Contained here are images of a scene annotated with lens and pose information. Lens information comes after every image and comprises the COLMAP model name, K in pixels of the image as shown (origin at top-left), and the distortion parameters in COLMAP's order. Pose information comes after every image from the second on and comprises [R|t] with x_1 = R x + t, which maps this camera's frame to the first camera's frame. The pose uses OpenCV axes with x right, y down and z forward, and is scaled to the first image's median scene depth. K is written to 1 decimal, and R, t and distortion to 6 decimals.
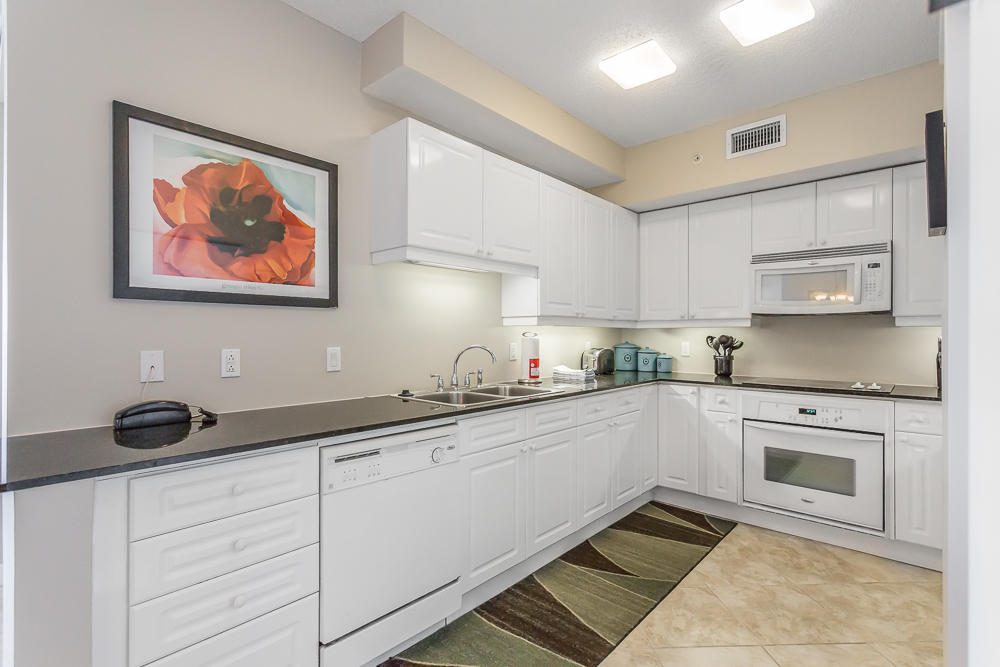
lens RADIAL K [[476.1, 0, 504.5], [0, 476.1, 332.3], [0, 0, 1]] dist [0.005600, 0.000248]
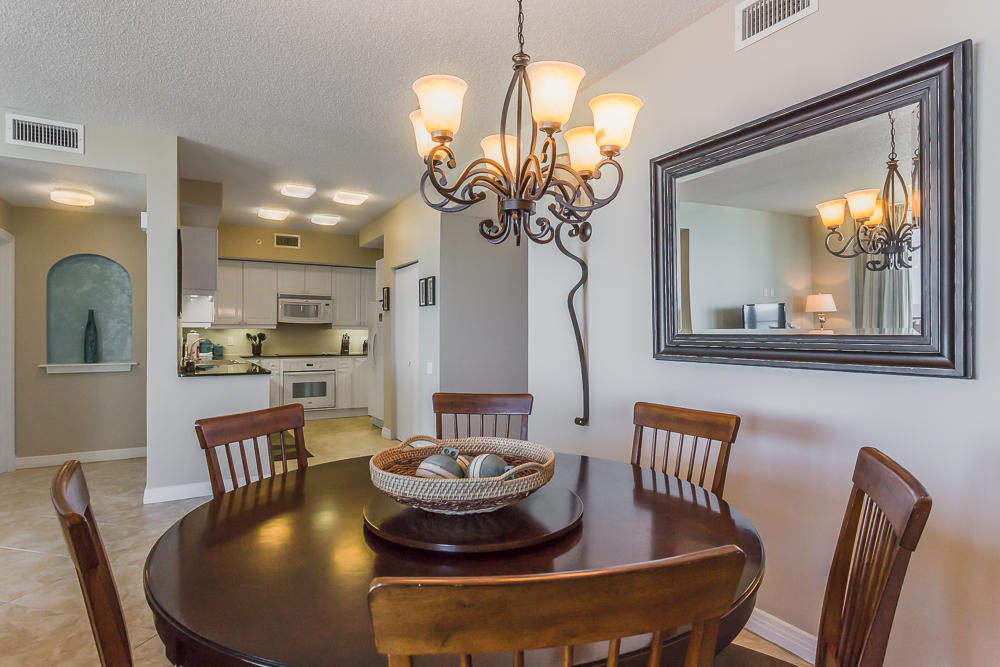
lens RADIAL K [[530.2, 0, 503.3], [0, 530.2, 331.7], [0, 0, 1]] dist [-0.003263, 0.000309]
pose [[0.304589, 0.000209, 0.952484, -1.872416], [-0.001579, 0.999999, 0.000286, -0.001312], [-0.952483, -0.001591, 0.304589, -0.850174]]
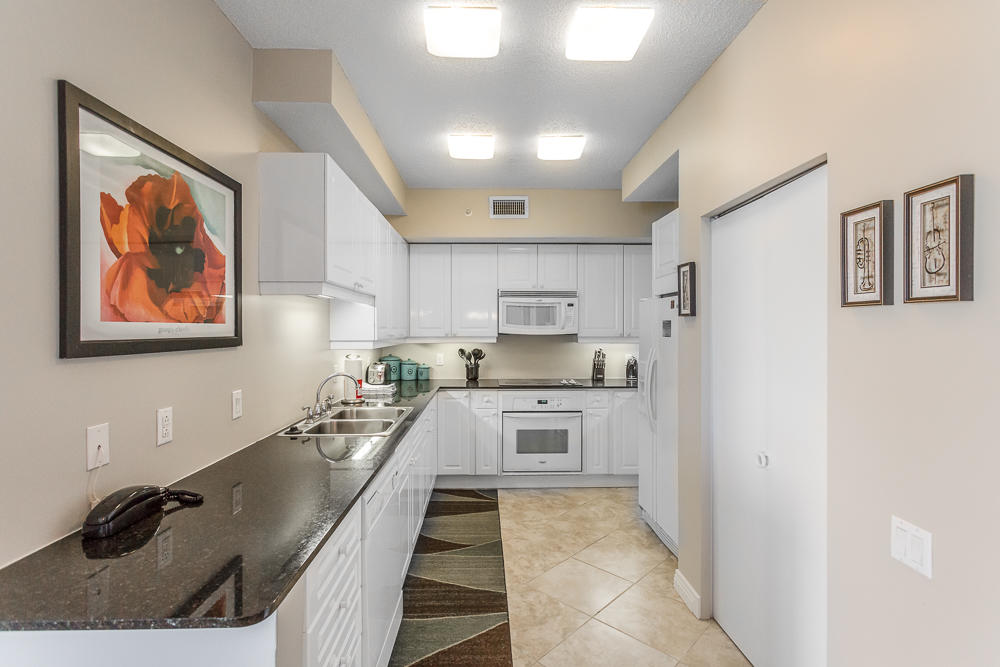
lens RADIAL K [[473.1, 0, 499.6], [0, 473.1, 330.6], [0, 0, 1]] dist [0.001043, 0.000644]
pose [[0.726298, -0.005223, 0.687361, -0.558534], [-0.000576, 0.999966, 0.008207, -0.080430], [-0.687380, -0.006357, 0.726270, 0.029748]]
